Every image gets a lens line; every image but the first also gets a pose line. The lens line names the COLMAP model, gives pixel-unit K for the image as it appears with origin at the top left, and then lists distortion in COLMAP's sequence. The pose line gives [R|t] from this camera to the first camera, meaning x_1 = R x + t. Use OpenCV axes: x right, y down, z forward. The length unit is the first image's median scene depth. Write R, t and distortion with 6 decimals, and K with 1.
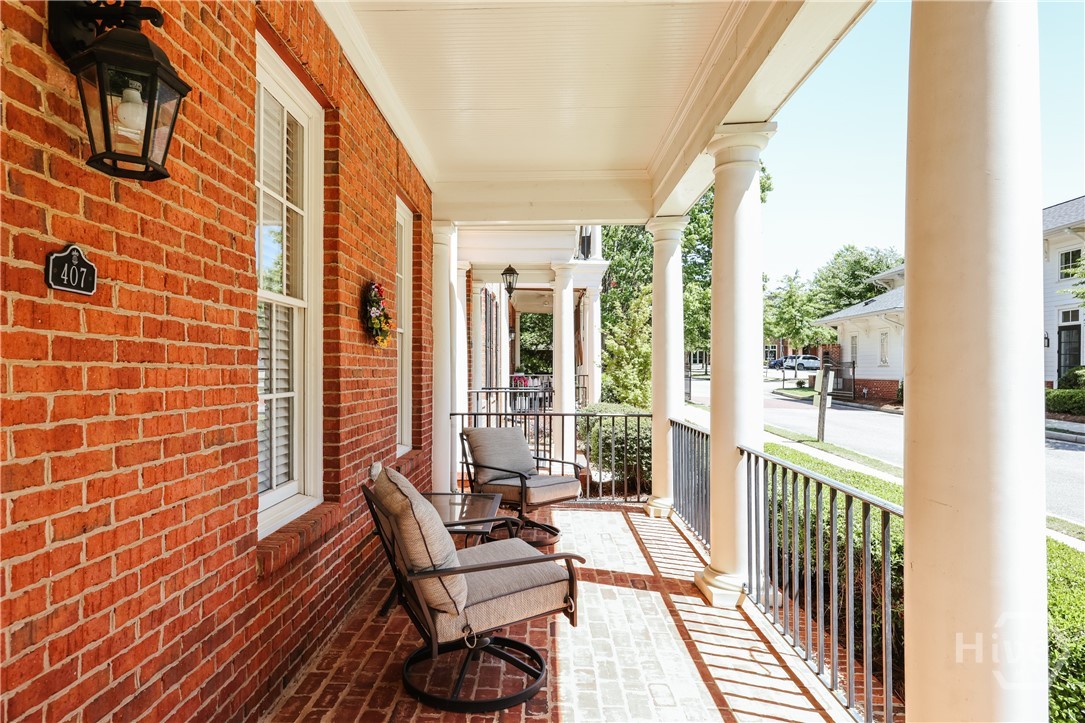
lens RADIAL K [[638.2, 0, 538.1], [0, 638.2, 378.3], [0, 0, 1]] dist [0.003292, -0.001593]
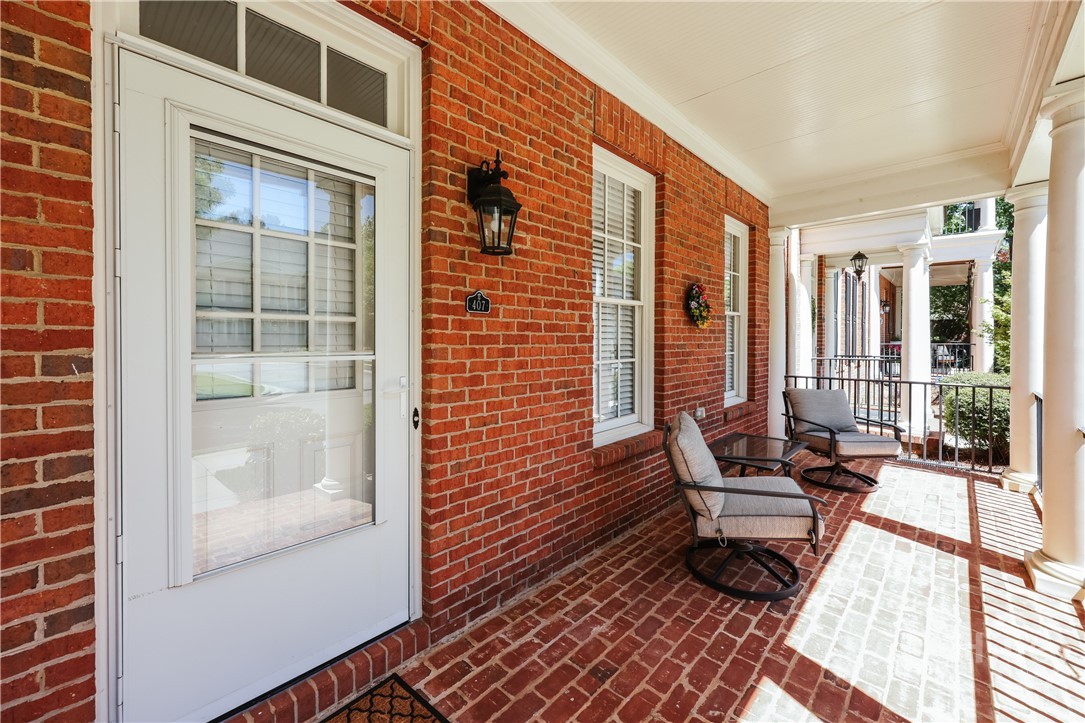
lens RADIAL K [[446.4, 0, 546.4], [0, 446.4, 347.2], [0, 0, 1]] dist [-0.003351, -0.000278]
pose [[0.748933, 0.007263, -0.662606, 0.229760], [-0.003622, 0.999970, 0.006867, -0.016461], [0.662636, -0.002743, 0.748937, 0.016537]]
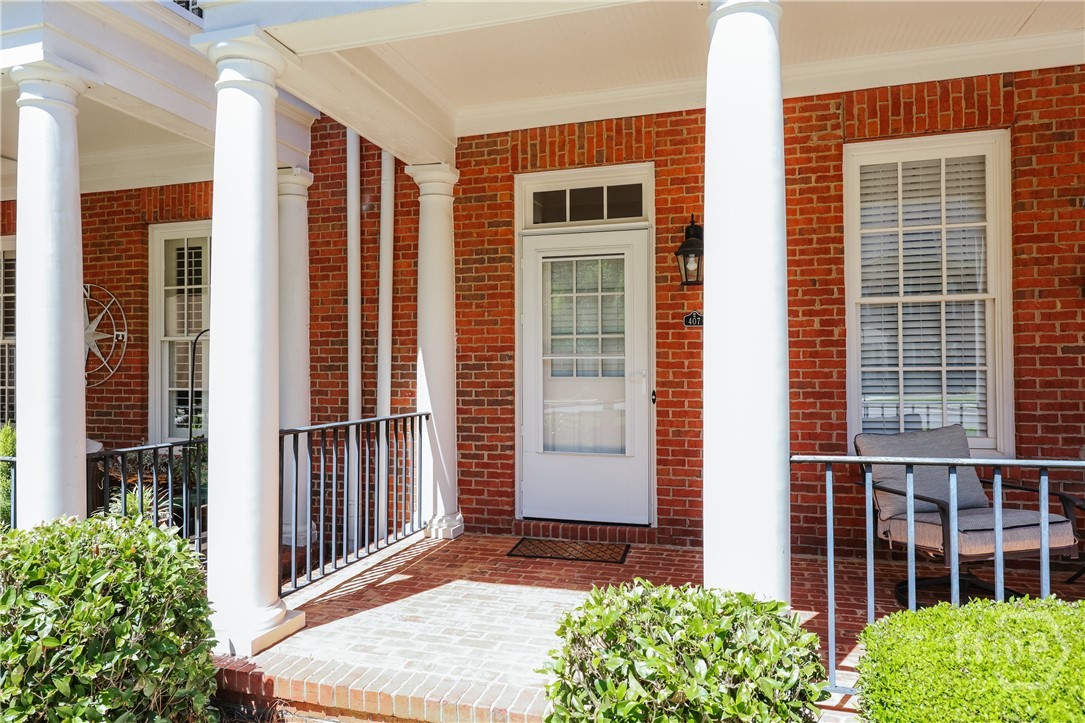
lens RADIAL K [[653.1, 0, 543.8], [0, 653.1, 358.4], [0, 0, 1]] dist [-0.005345, -0.000012]
pose [[-0.266950, -0.024241, -0.963406, 1.288835], [-0.005748, 0.999706, -0.023561, 0.048577], [0.963693, -0.000752, -0.267011, 0.603248]]
